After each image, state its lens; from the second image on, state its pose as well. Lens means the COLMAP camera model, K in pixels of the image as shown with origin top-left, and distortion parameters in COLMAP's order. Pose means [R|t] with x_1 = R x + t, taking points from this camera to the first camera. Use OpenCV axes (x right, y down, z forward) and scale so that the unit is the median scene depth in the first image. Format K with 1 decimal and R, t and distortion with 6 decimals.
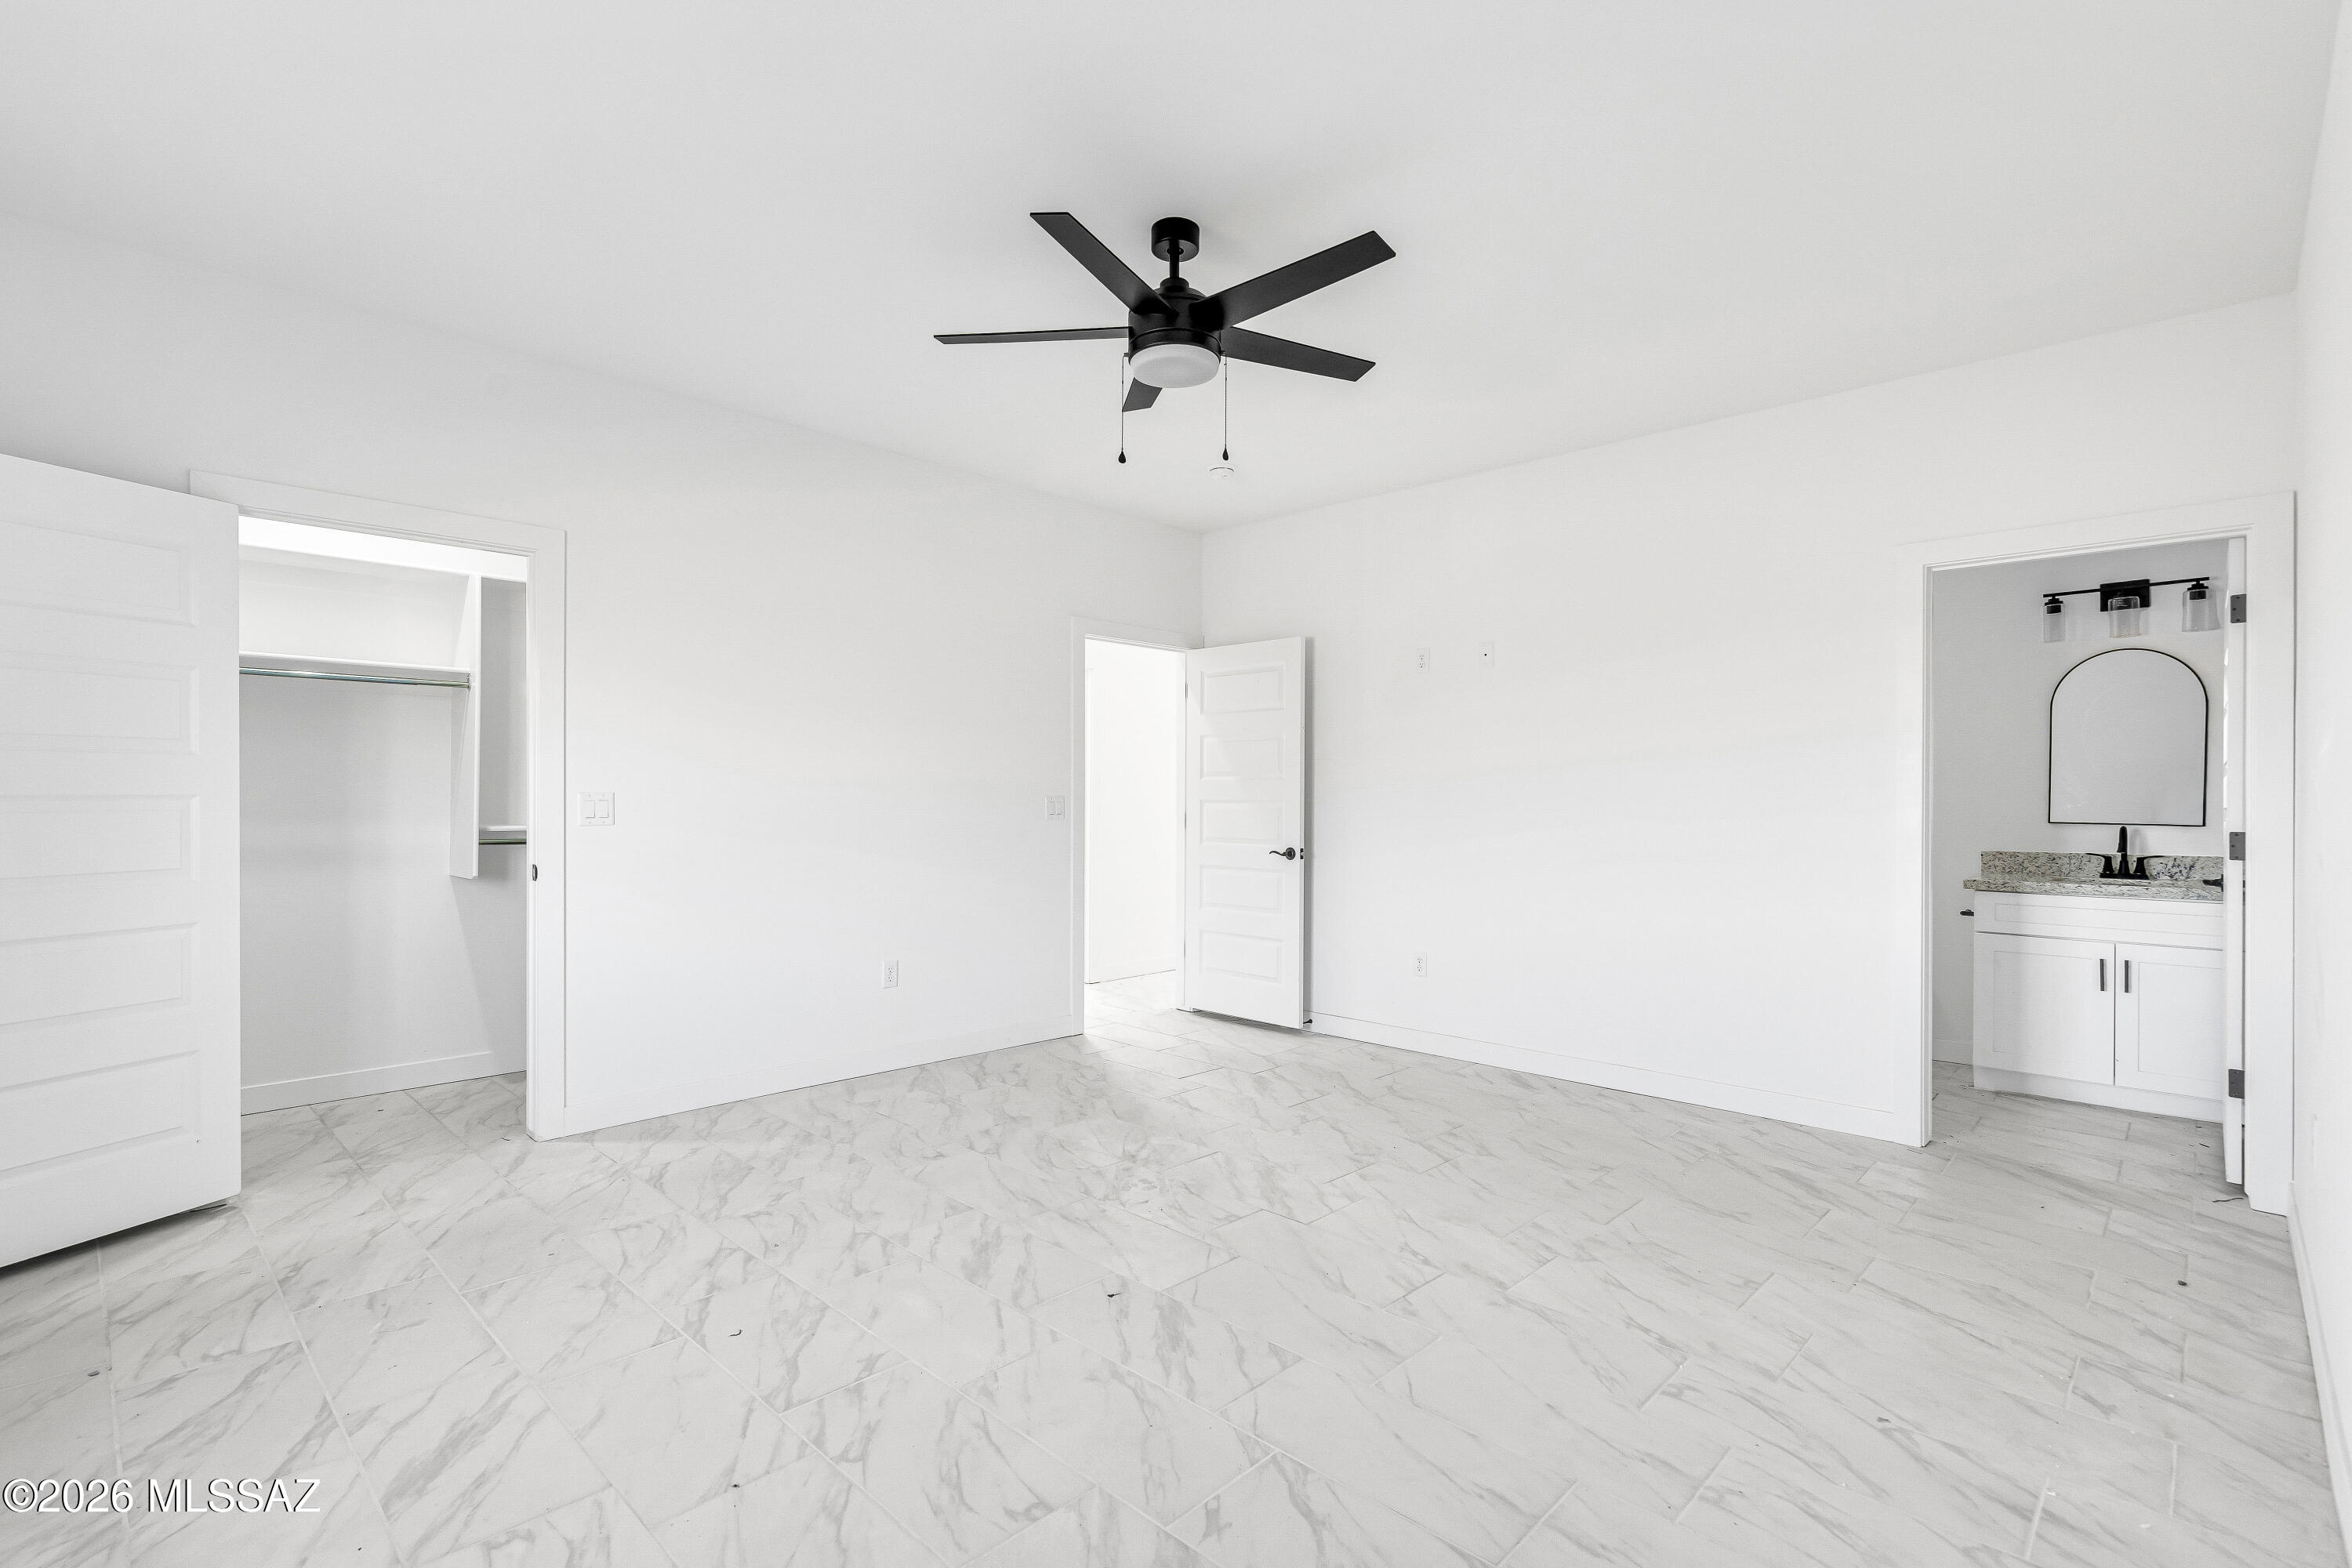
lens RADIAL K [[1086.3, 0, 1165.6], [0, 1086.3, 794.4], [0, 0, 1]] dist [-0.000027, 0.000009]
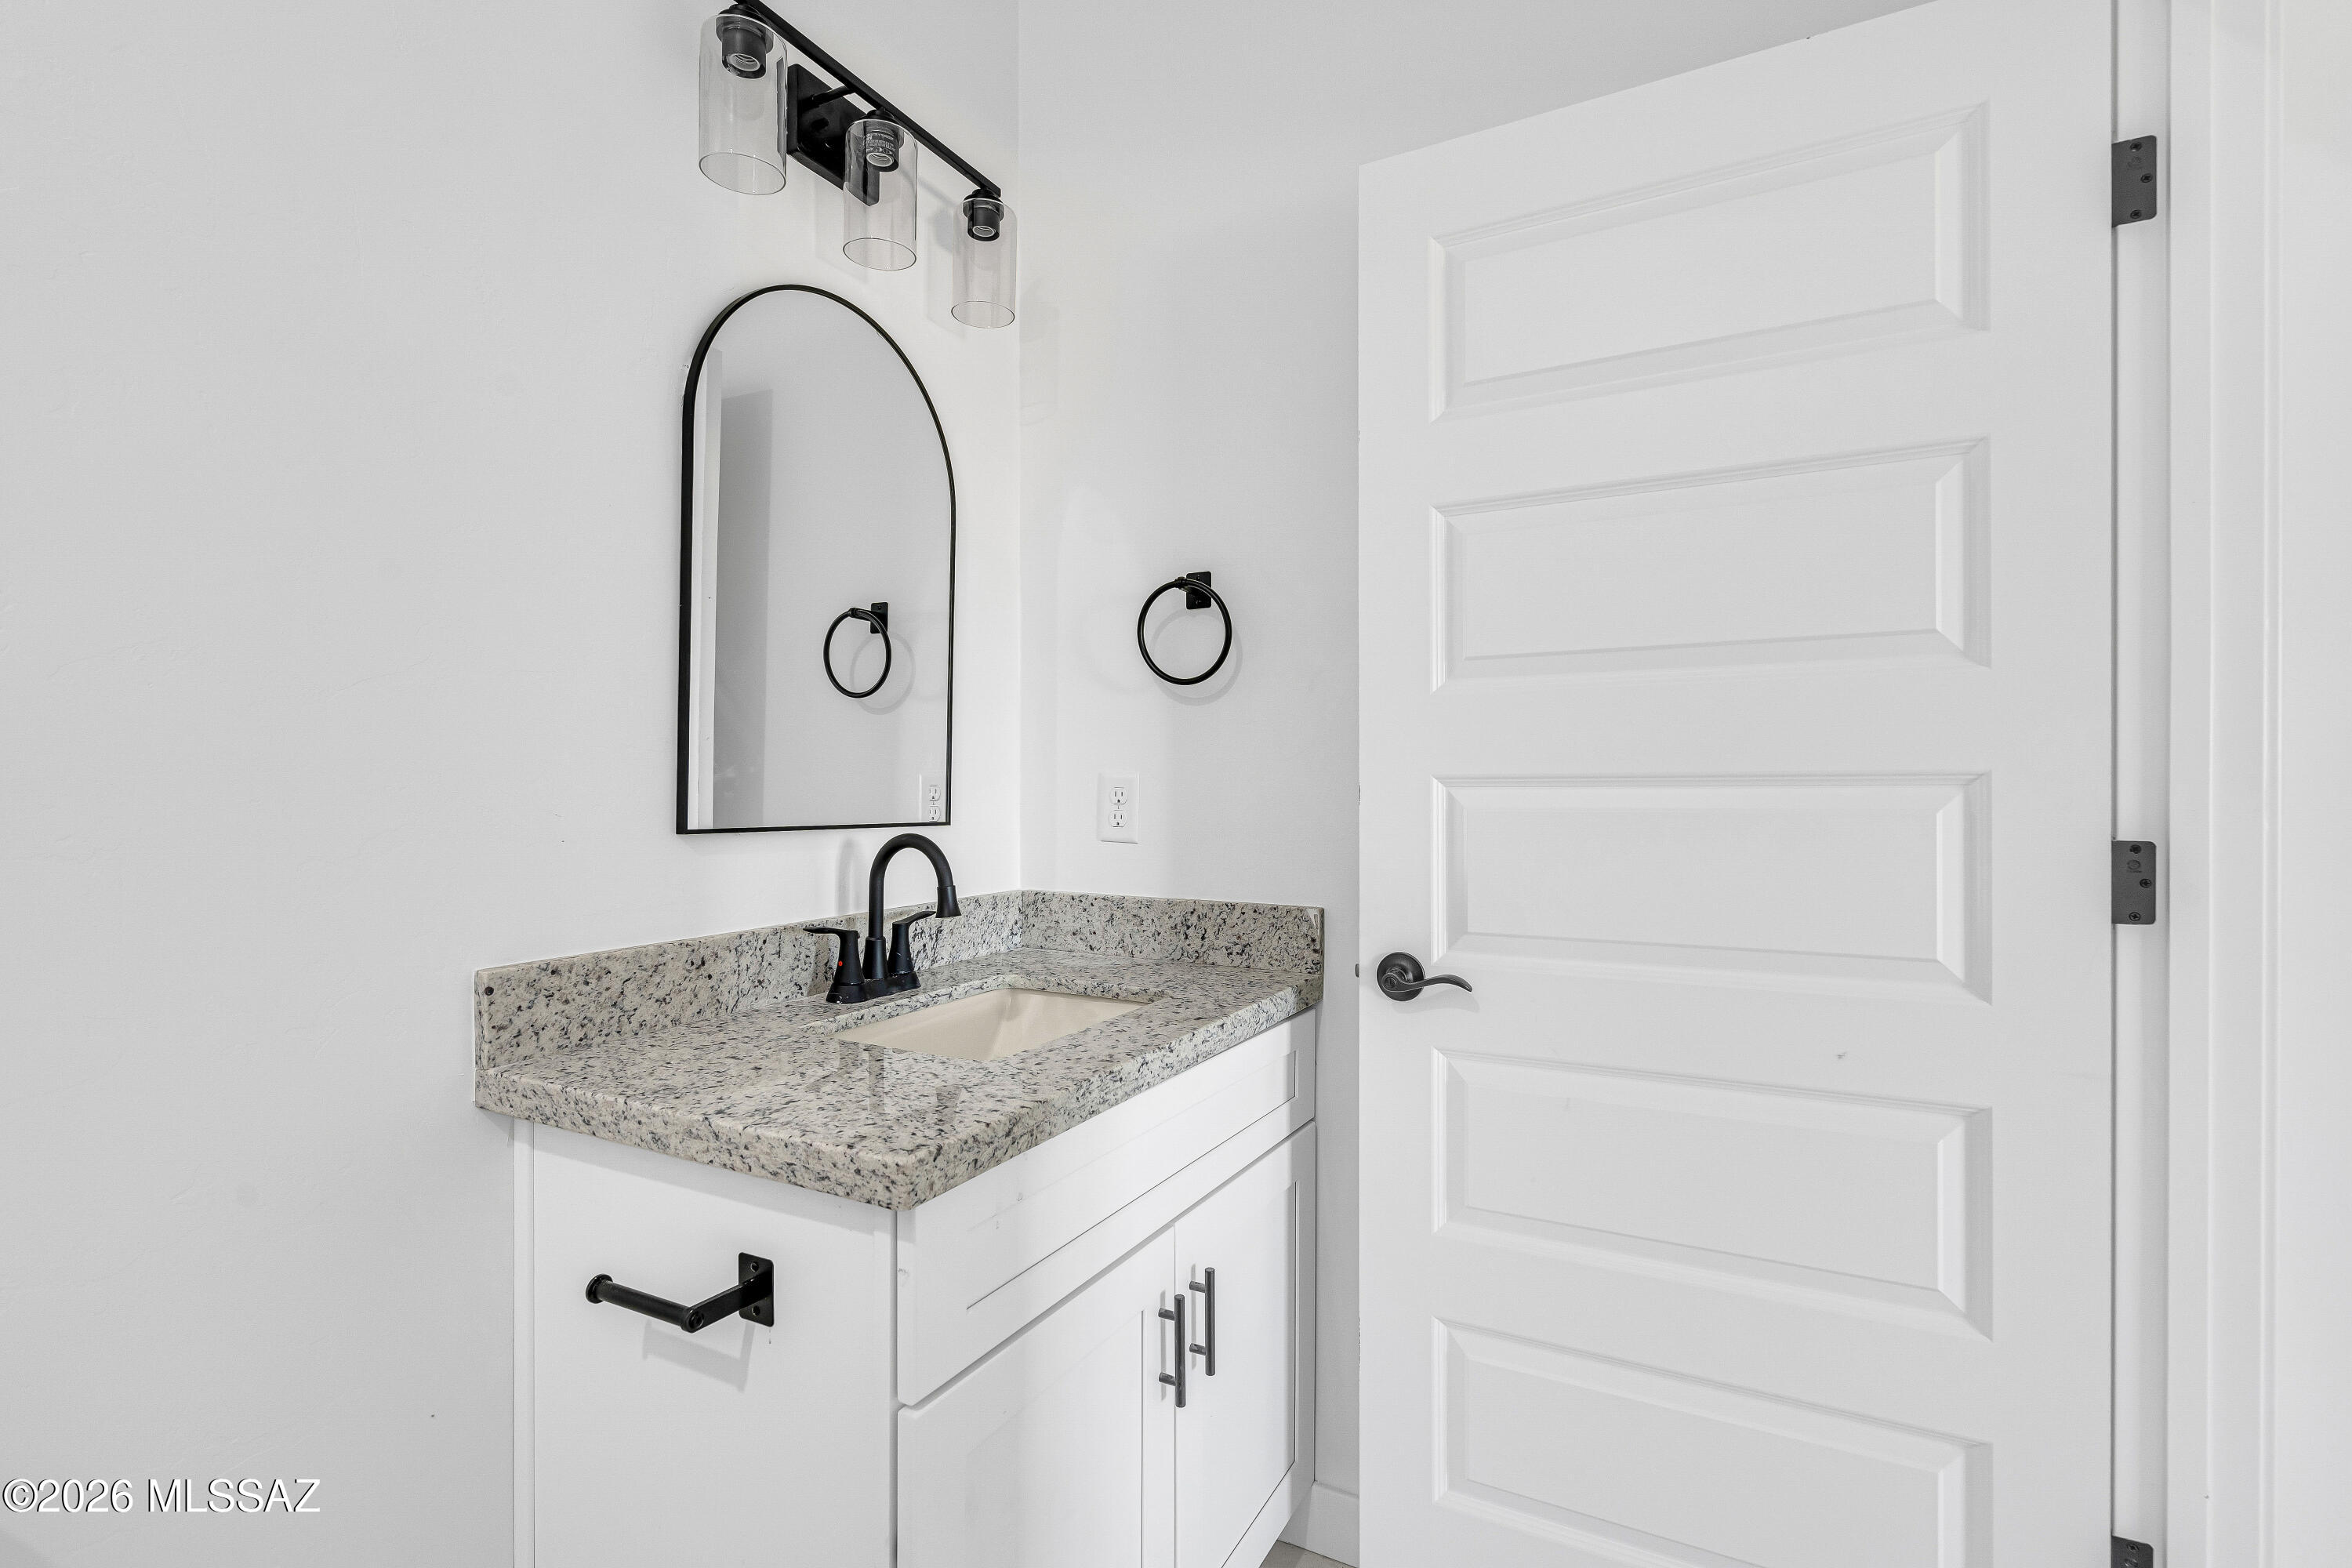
lens RADIAL K [[1086.3, 0, 1165.6], [0, 1086.3, 794.4], [0, 0, 1]] dist [-0.000027, 0.000009]
pose [[-0.272629, -0.013127, 0.962030, 0.545577], [-0.006196, 0.999910, 0.011888, 0.013179], [-0.962099, -0.002720, -0.272685, 1.010157]]
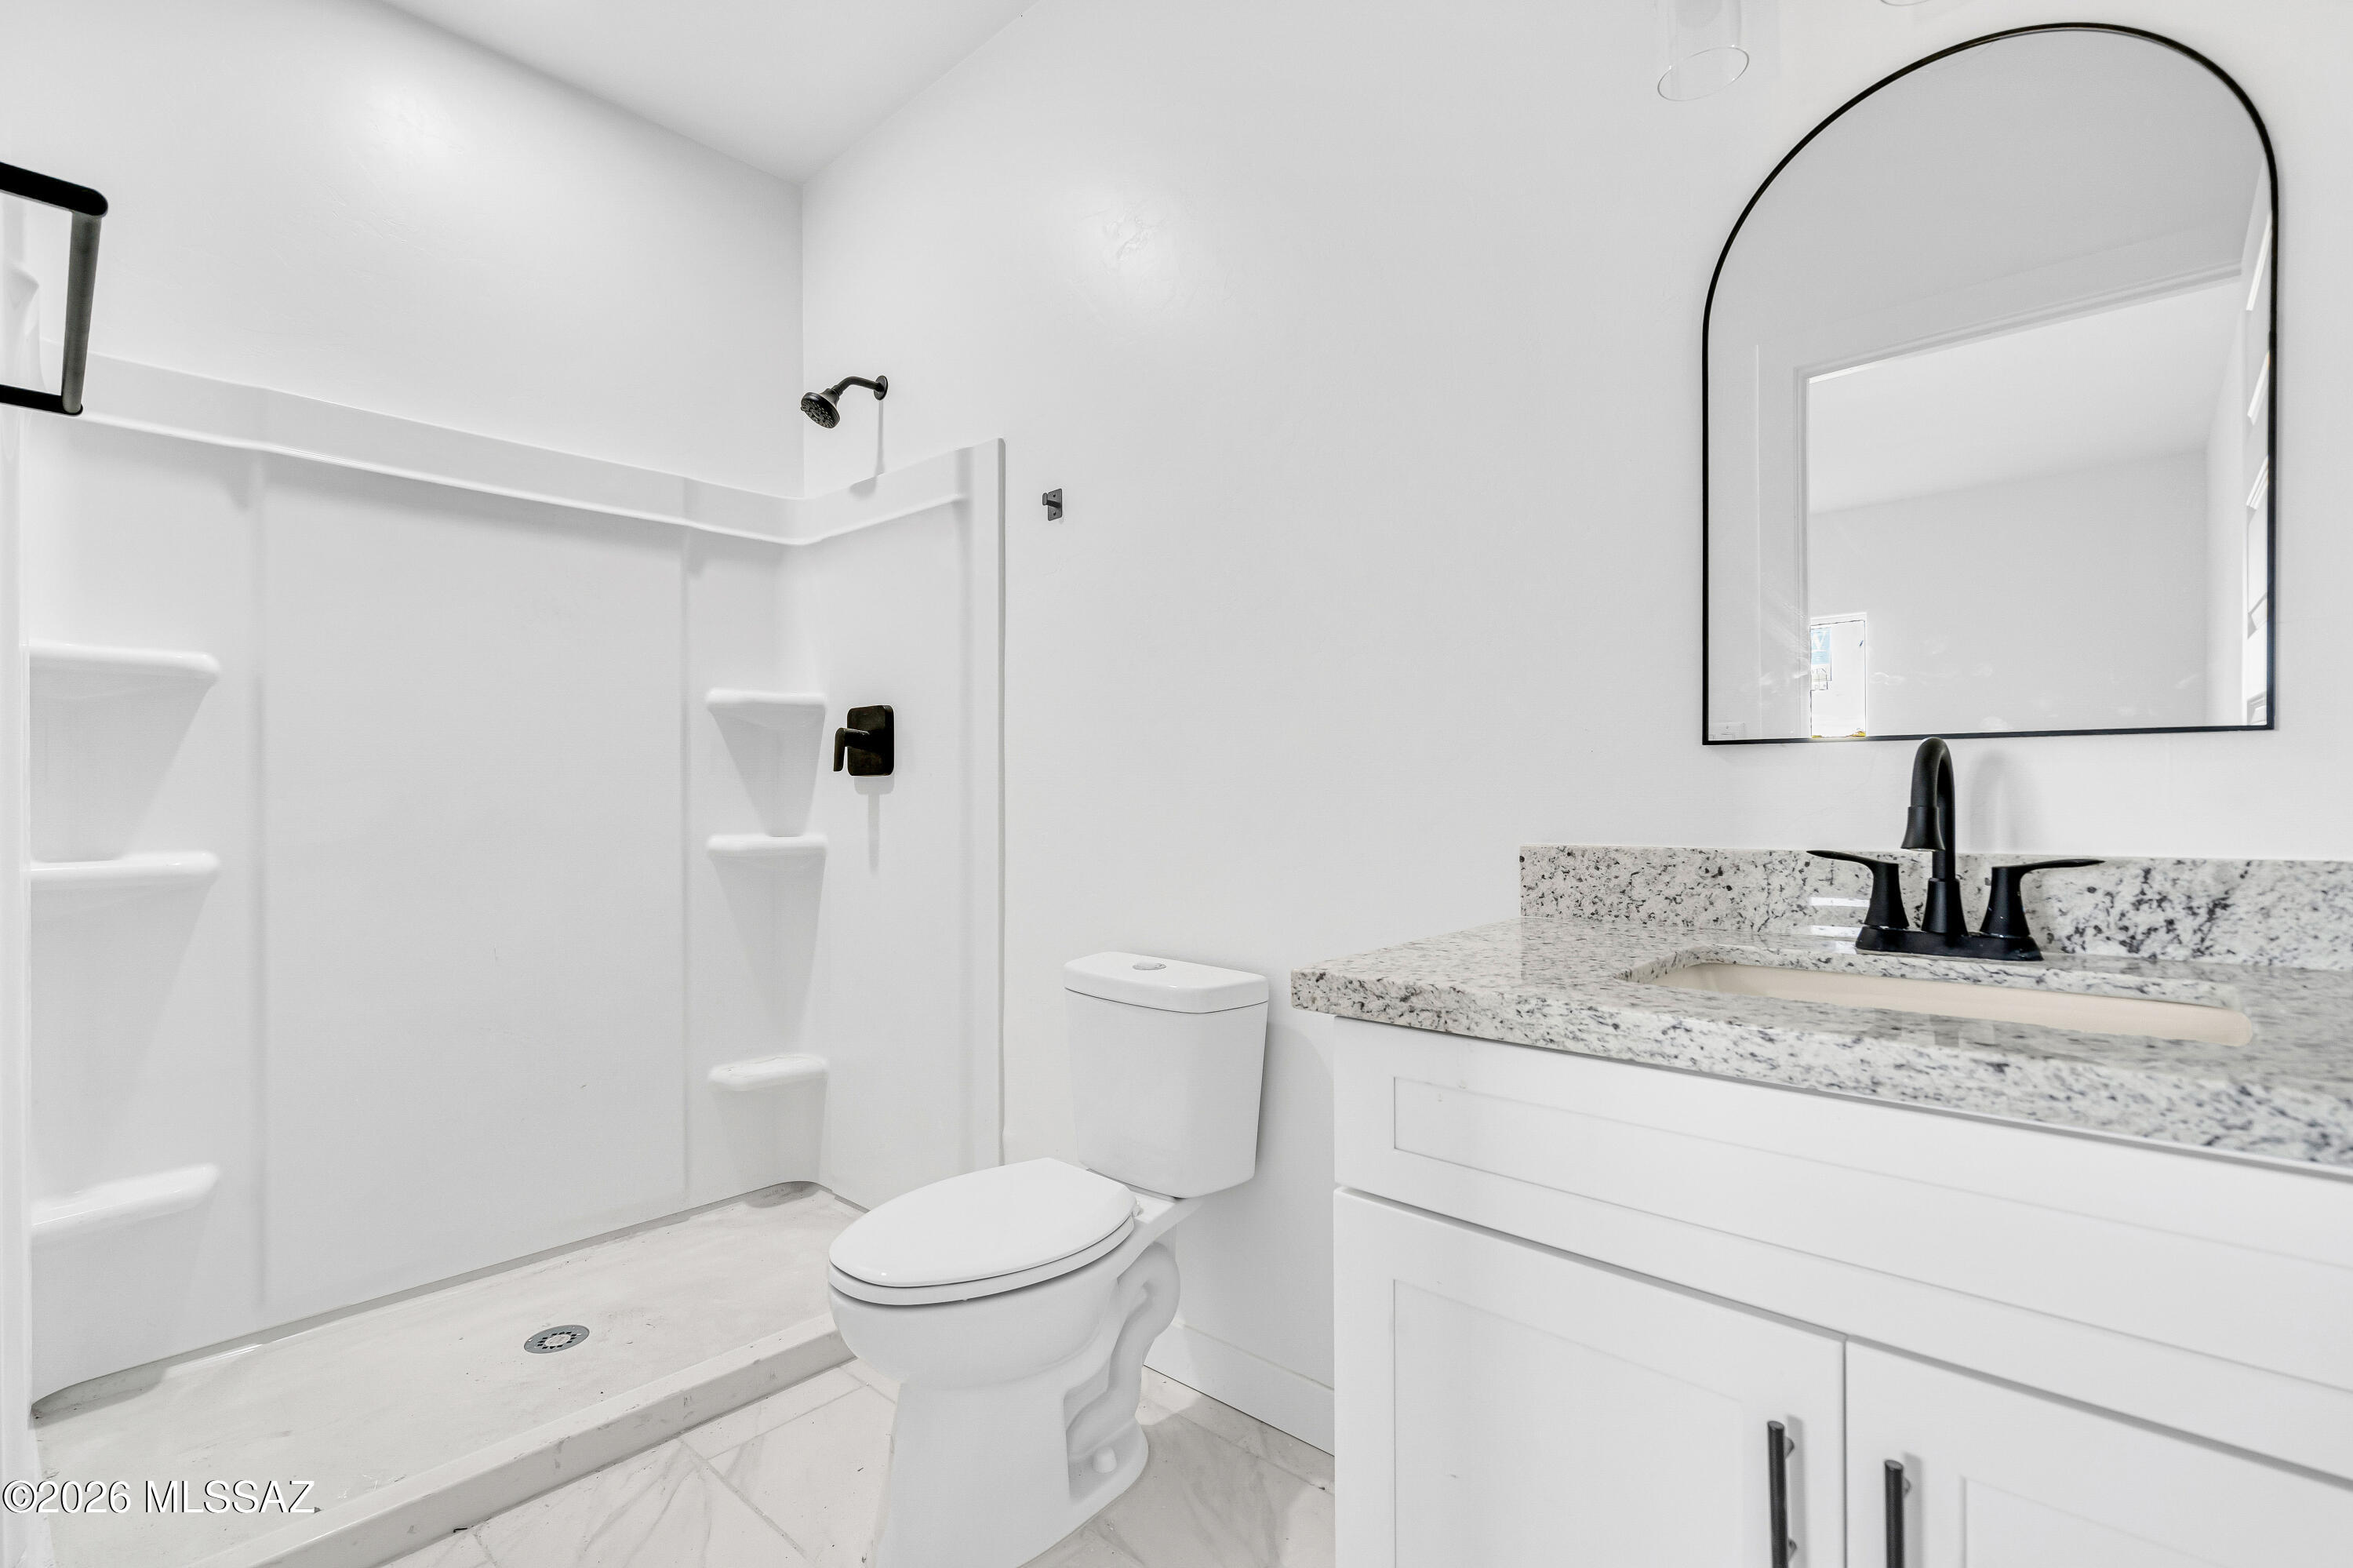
lens RADIAL K [[1086.8, 0, 1166.1], [0, 1086.8, 794.4], [0, 0, 1]] dist [-0.000027, 0.000009]
pose [[0.999578, -0.014572, 0.025126, 0.702120], [0.014477, 0.999887, 0.003949, 0.038106], [-0.025181, -0.003584, 0.999676, 0.760177]]
